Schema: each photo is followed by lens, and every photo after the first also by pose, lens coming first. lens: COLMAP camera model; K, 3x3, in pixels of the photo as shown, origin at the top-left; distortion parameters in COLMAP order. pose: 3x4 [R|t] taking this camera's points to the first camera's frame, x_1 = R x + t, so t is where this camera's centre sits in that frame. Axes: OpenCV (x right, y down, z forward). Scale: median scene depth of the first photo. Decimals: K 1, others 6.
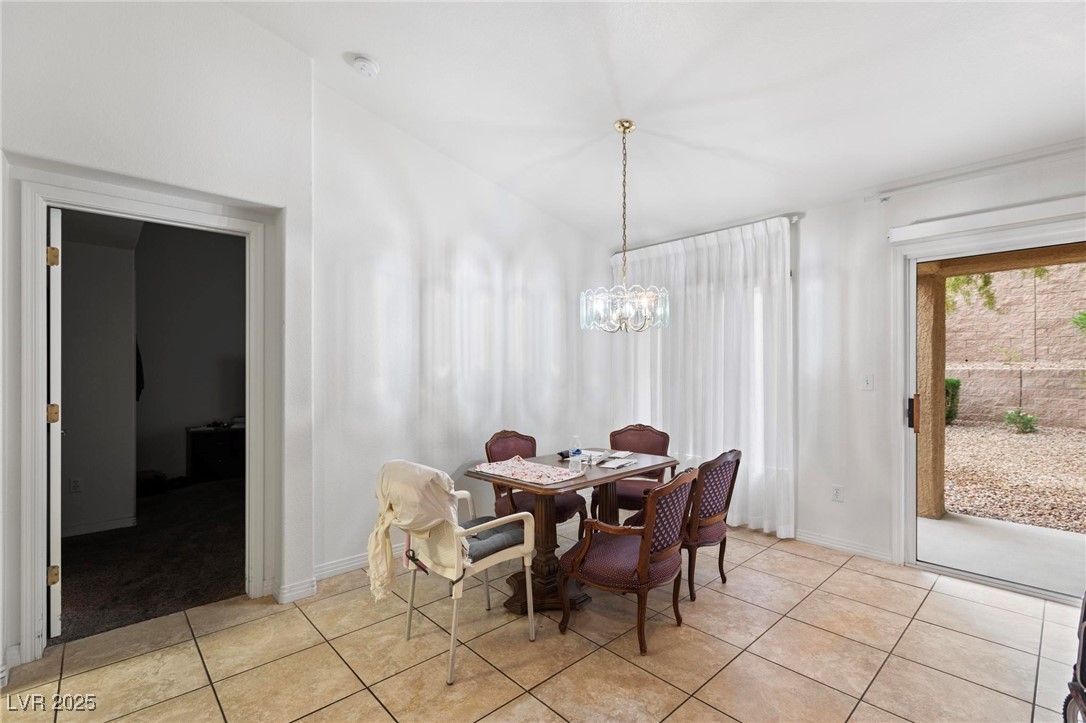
lens RADIAL K [[488.4, 0, 549.5], [0, 488.4, 364.5], [0, 0, 1]] dist [-0.000157, -0.001060]
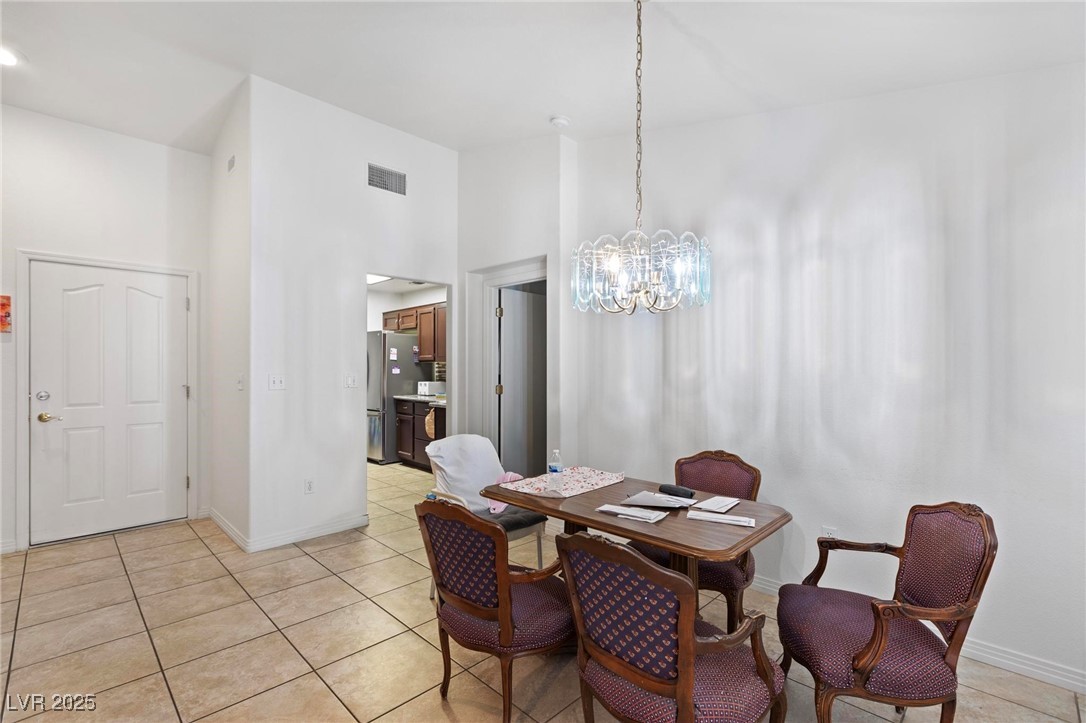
lens RADIAL K [[488.4, 0, 549.5], [0, 488.4, 364.5], [0, 0, 1]] dist [-0.000157, -0.001060]
pose [[0.043927, -0.010976, -0.998974, 0.633689], [0.003842, 0.999934, -0.010818, 0.010089], [0.999027, -0.003363, 0.043966, 0.691997]]
